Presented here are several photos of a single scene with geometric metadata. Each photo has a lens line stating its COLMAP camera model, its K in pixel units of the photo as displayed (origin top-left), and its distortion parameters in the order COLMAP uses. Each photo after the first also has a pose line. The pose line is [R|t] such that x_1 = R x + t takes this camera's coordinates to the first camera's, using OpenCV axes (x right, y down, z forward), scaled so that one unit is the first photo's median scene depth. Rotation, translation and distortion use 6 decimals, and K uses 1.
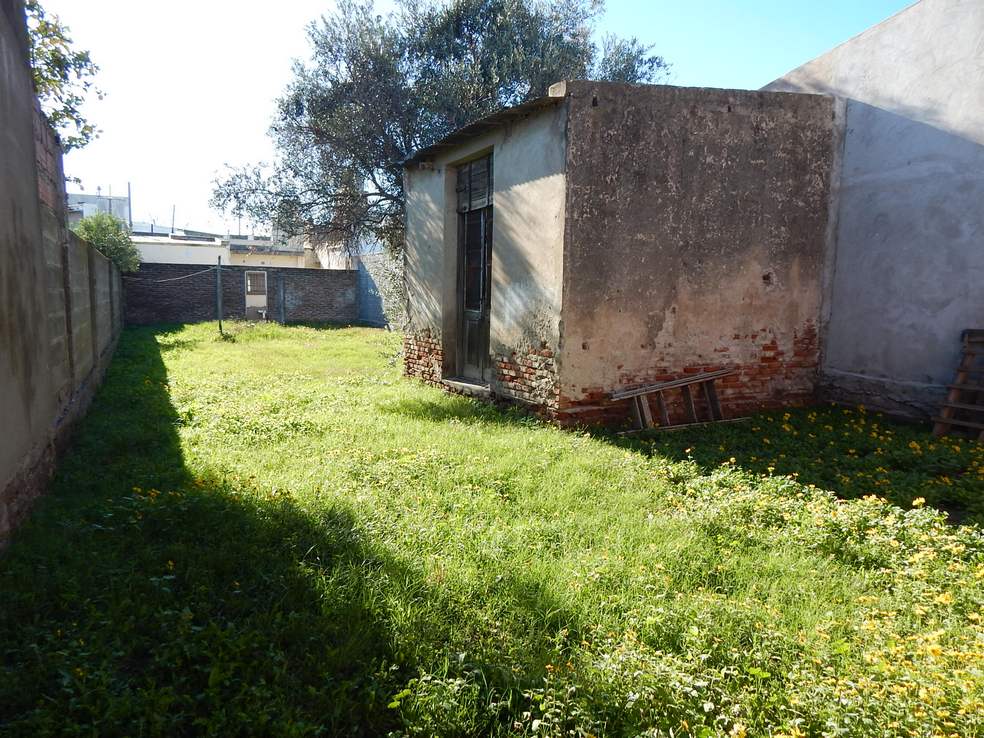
lens RADIAL K [[635.4, 0, 492.0], [0, 635.4, 369.0], [0, 0, 1]] dist [-0.005130, -0.001810]
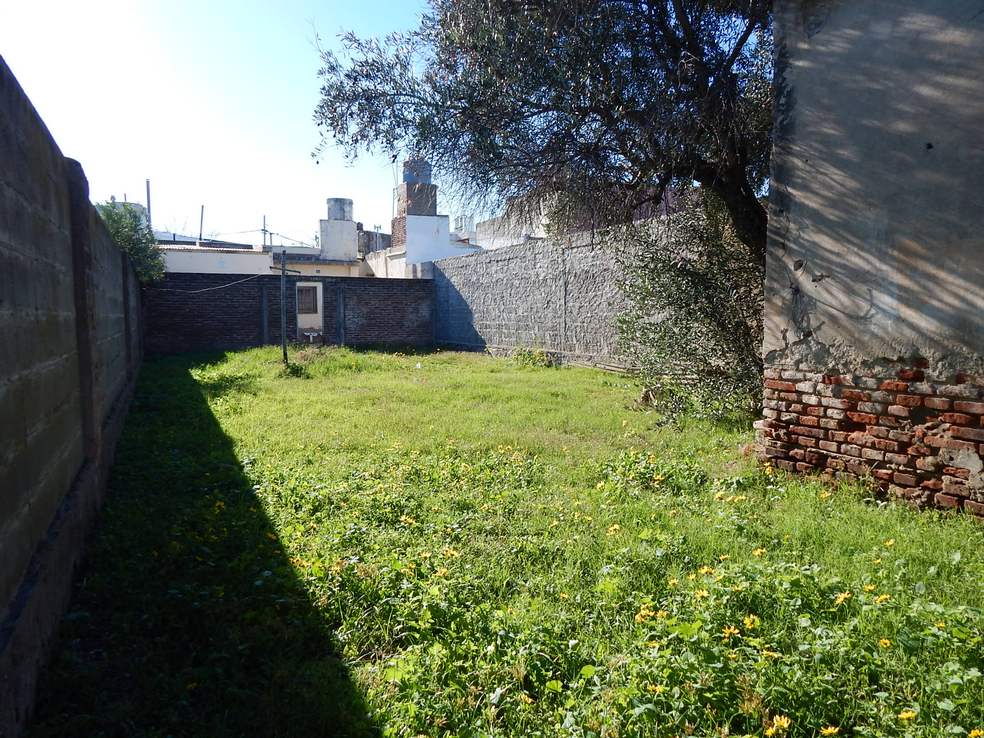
lens RADIAL K [[656.9, 0, 492.0], [0, 656.9, 369.0], [0, 0, 1]] dist [0.006650, 0.003227]
pose [[0.999252, -0.018237, -0.034092, -0.154529], [0.017104, 0.999301, -0.033233, -0.020722], [0.034675, 0.032625, 0.998866, 0.257708]]
